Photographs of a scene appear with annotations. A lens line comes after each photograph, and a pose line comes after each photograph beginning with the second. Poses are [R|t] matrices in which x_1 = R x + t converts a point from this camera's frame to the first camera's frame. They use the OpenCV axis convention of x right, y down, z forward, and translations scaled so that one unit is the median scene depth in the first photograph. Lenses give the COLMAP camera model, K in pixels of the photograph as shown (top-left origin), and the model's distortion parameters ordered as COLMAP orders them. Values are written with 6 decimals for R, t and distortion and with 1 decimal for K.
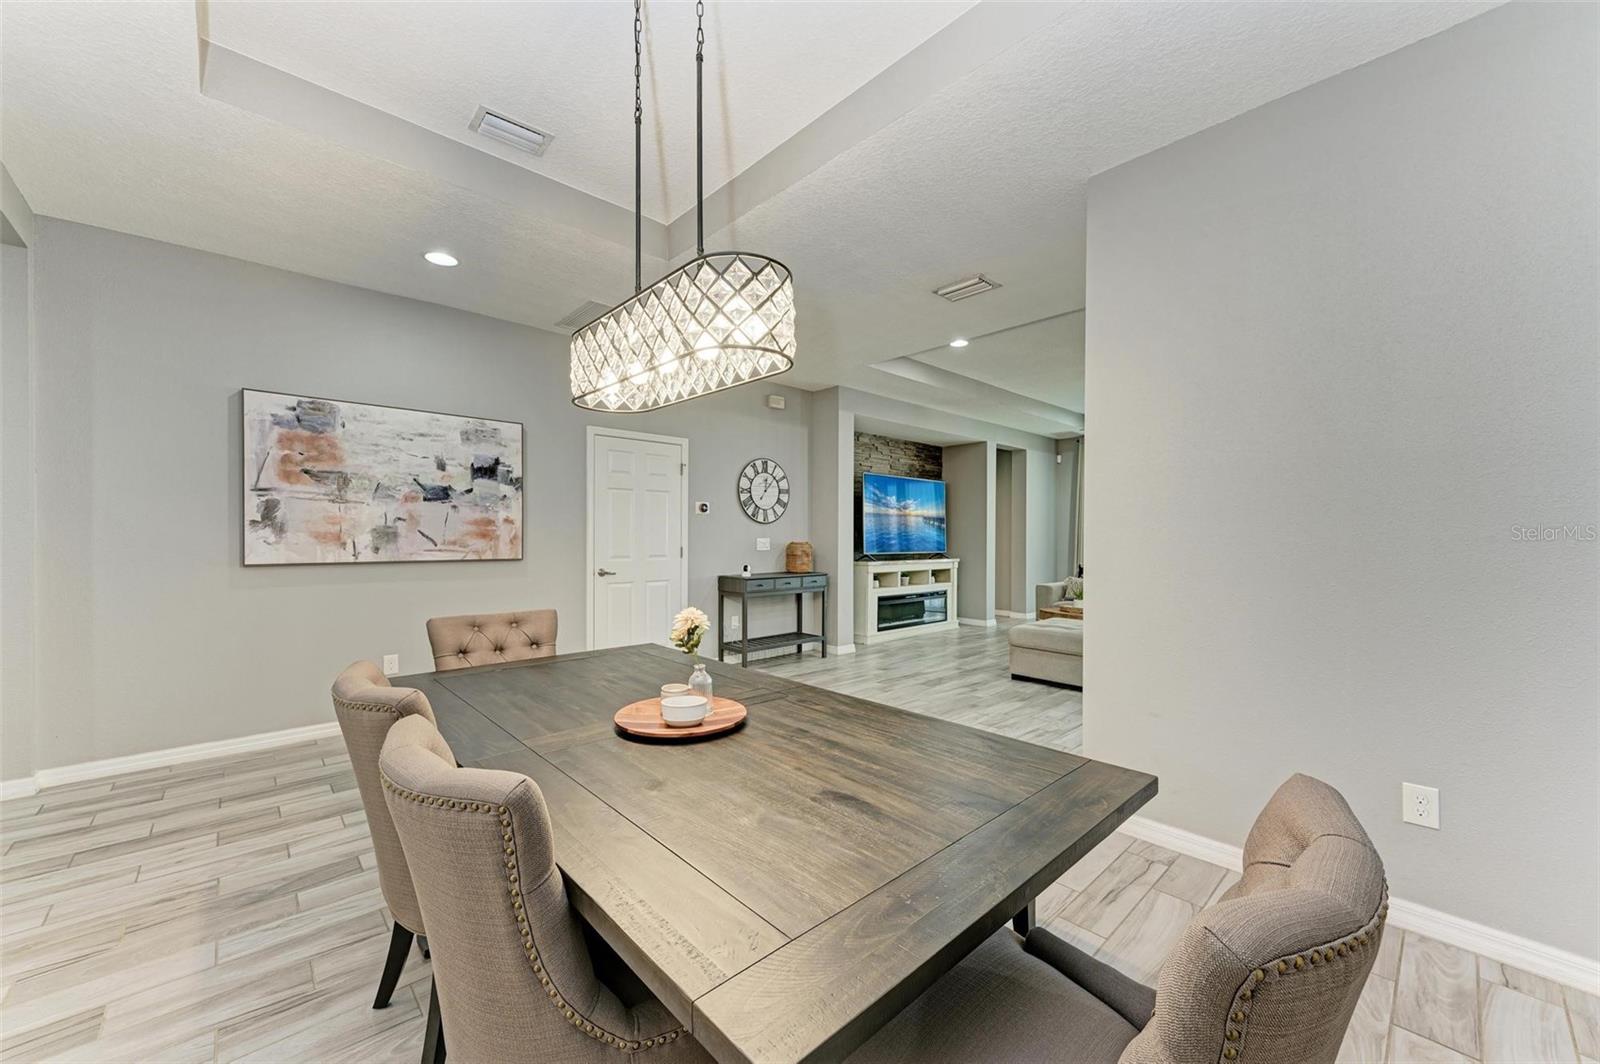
lens RADIAL K [[605.9, 0, 801.6], [0, 605.9, 539.9], [0, 0, 1]] dist [0.018490, -0.005108]
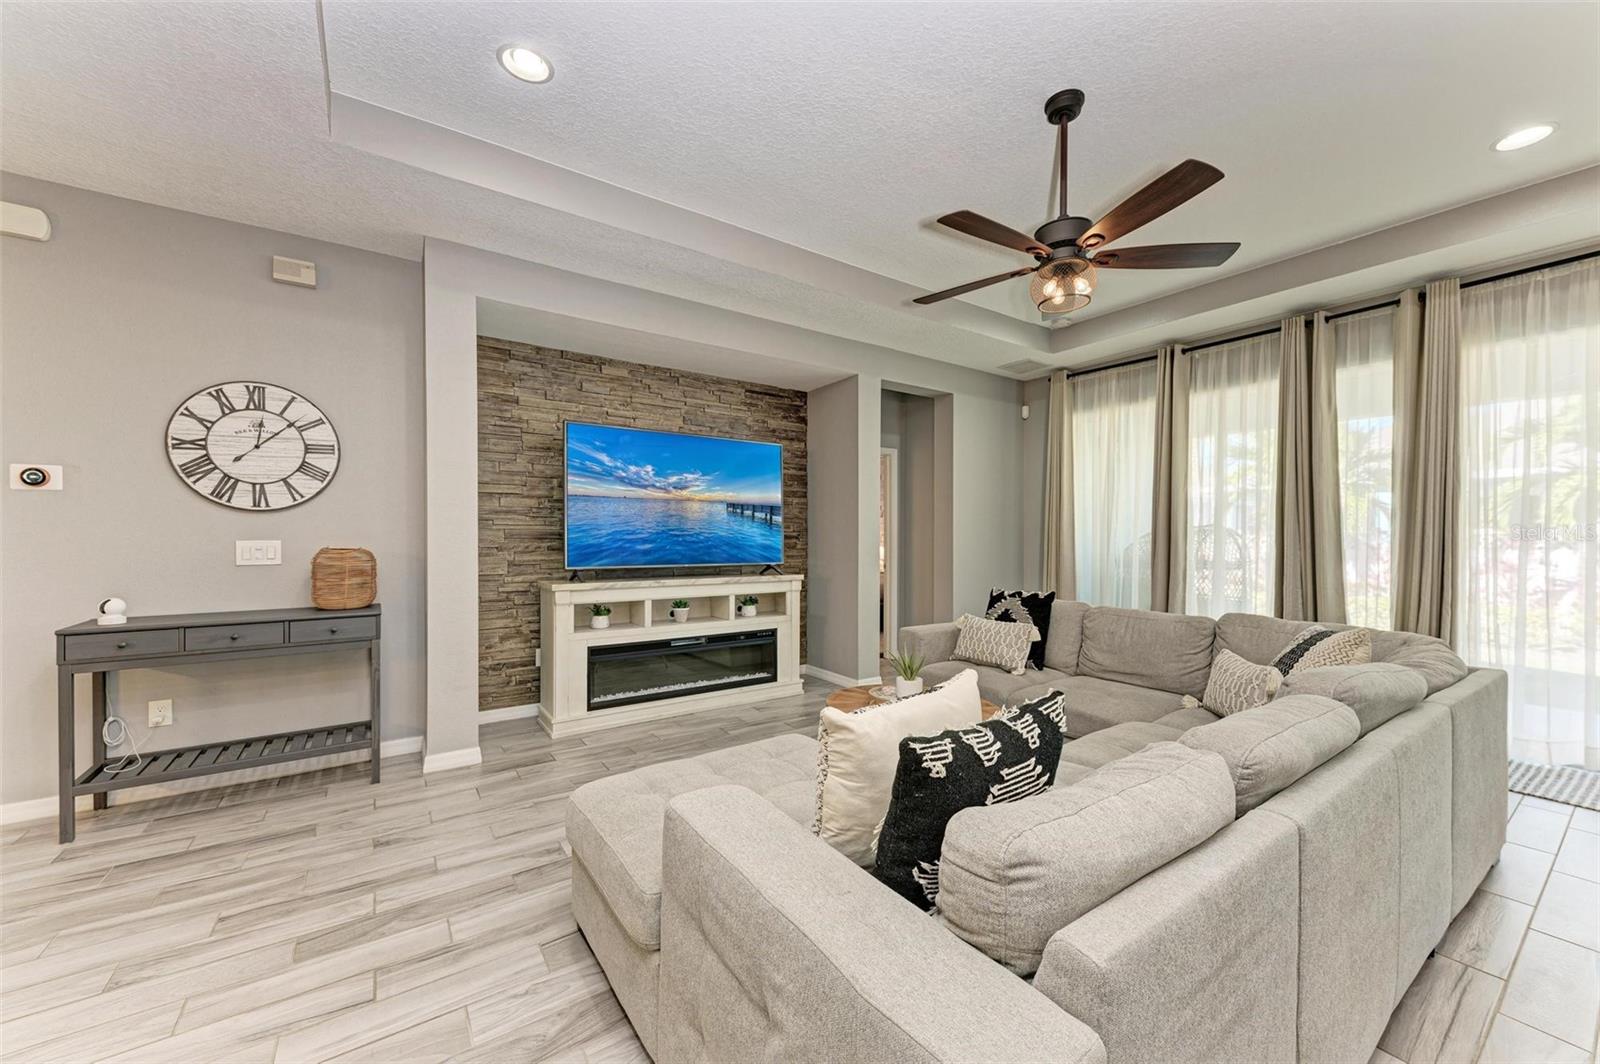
lens RADIAL K [[605.9, 0, 801.6], [0, 605.9, 539.9], [0, 0, 1]] dist [0.018490, -0.005108]
pose [[0.990101, -0.000567, -0.140354, 0.457664], [0.000441, 0.999999, -0.000927, -0.003053], [0.140354, 0.000856, 0.990101, 0.565157]]
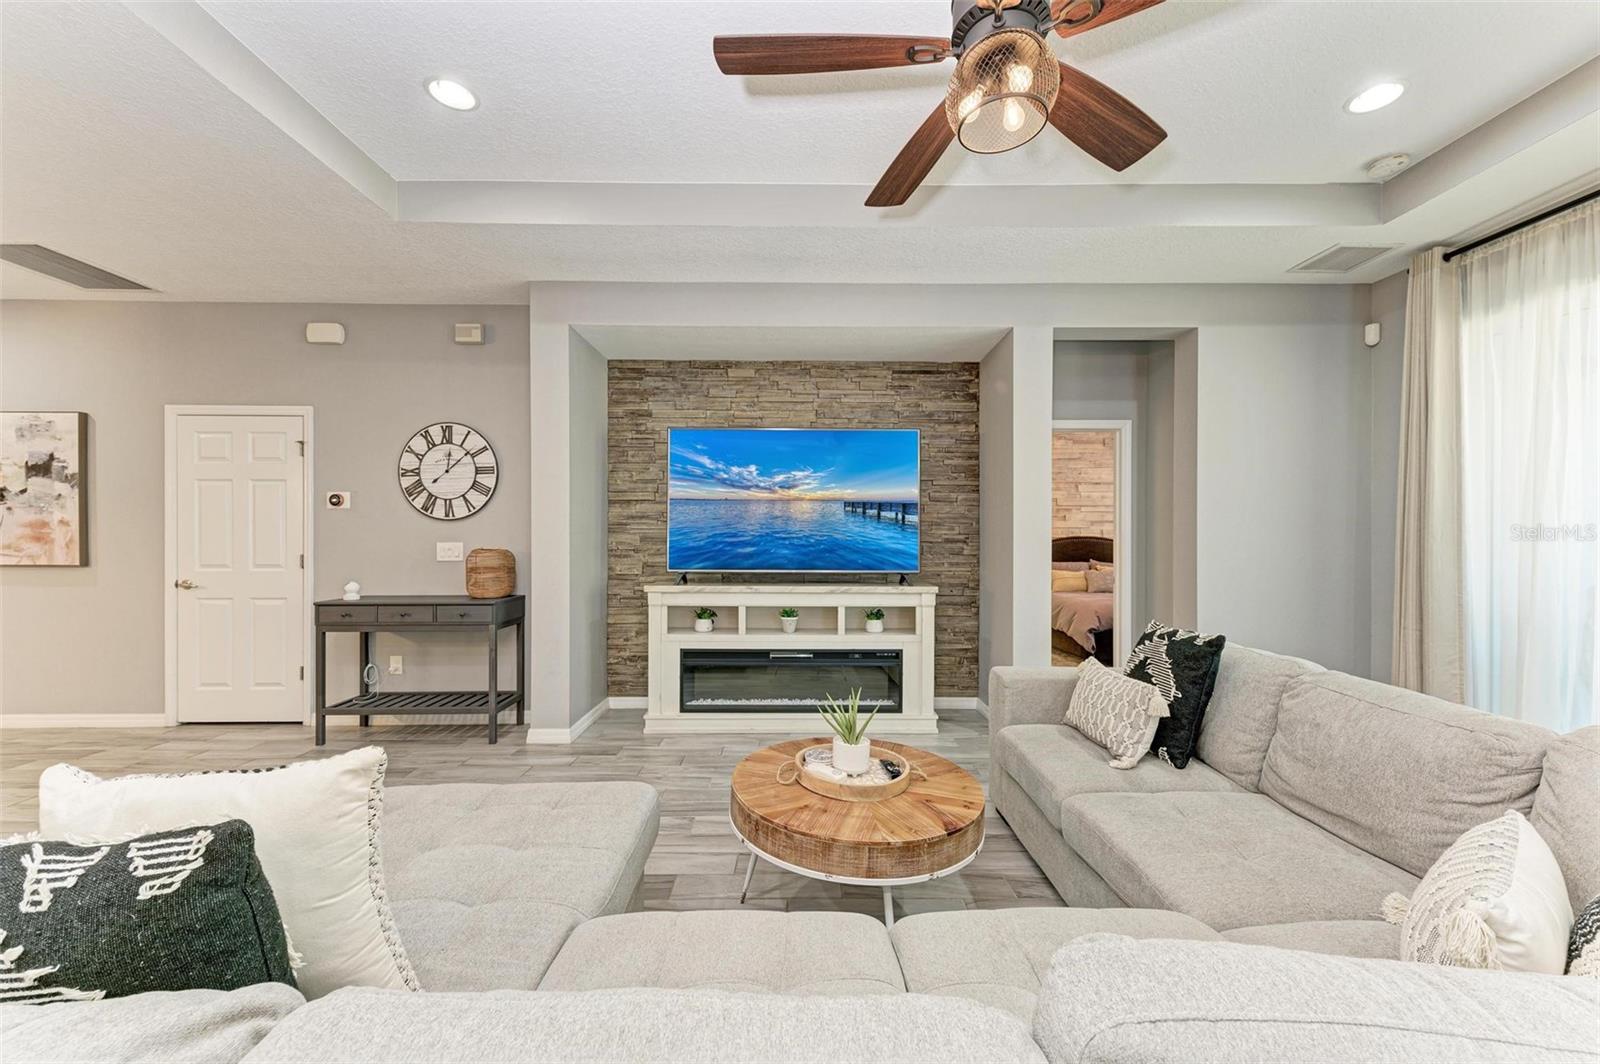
lens RADIAL K [[607.5, 0, 800.4], [0, 607.5, 538.2], [0, 0, 1]] dist [0.017065, -0.004578]
pose [[0.737699, -0.003022, -0.675123, 0.675660], [-0.004122, 0.999951, -0.008980, -0.003379], [0.675117, 0.009408, 0.737651, 0.773443]]
